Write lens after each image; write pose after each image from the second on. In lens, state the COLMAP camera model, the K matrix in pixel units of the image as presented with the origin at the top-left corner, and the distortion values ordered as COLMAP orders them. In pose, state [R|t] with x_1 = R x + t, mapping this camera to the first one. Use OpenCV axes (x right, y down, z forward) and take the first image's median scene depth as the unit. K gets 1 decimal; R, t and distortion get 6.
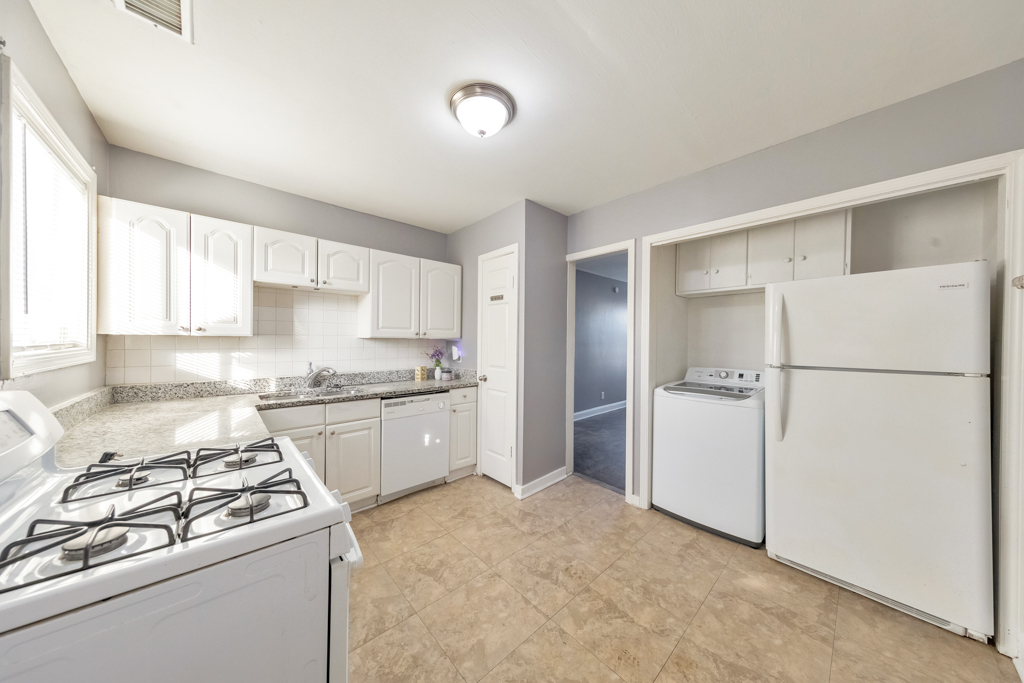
lens RADIAL K [[327.3, 0, 511.7], [0, 327.3, 339.8], [0, 0, 1]] dist [0.010088, -0.000086]
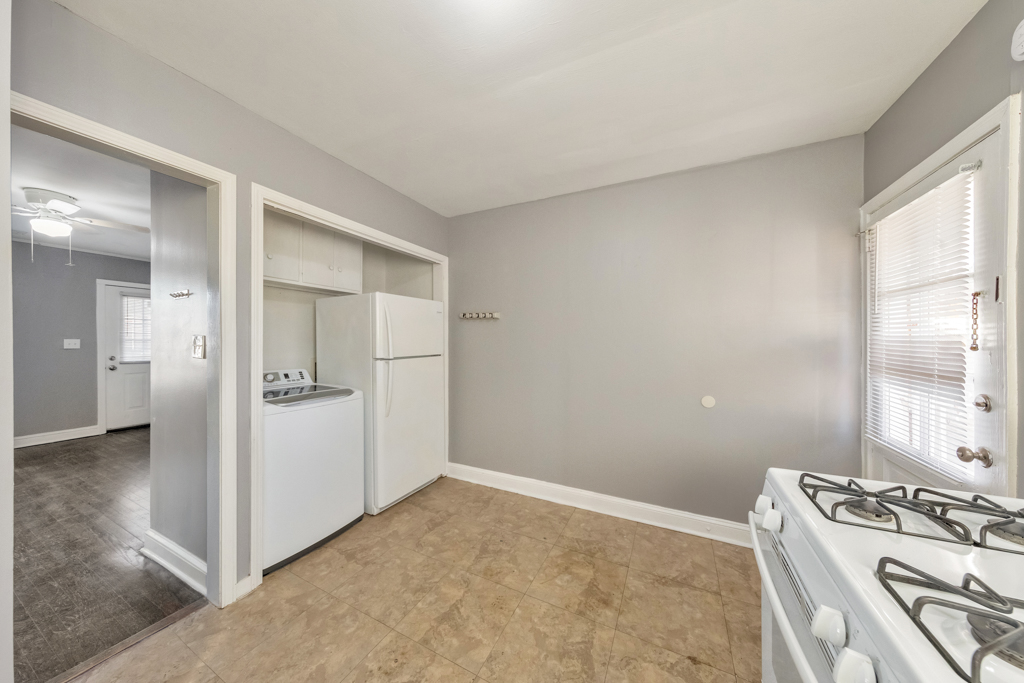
lens RADIAL K [[325.8, 0, 517.7], [0, 325.8, 340.7], [0, 0, 1]] dist [0.000533, -0.000002]
pose [[-0.377780, -0.008982, 0.925852, -0.464129], [-0.008339, 0.999945, 0.006299, -0.002723], [-0.925858, -0.005341, -0.377834, 0.838789]]
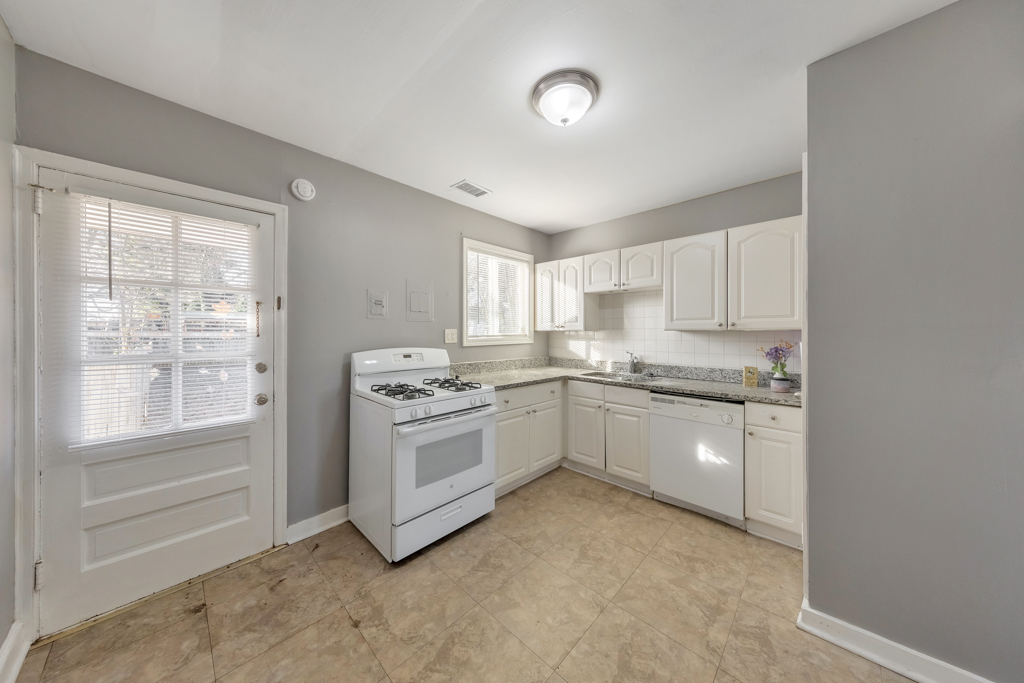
lens RADIAL K [[324.5, 0, 509.7], [0, 324.5, 330.4], [0, 0, 1]] dist [-0.000958, -0.000088]
pose [[0.056572, -0.009627, -0.998352, 0.637202], [0.002374, 0.999952, -0.009508, 0.002304], [0.998396, -0.001832, 0.056592, 0.581068]]
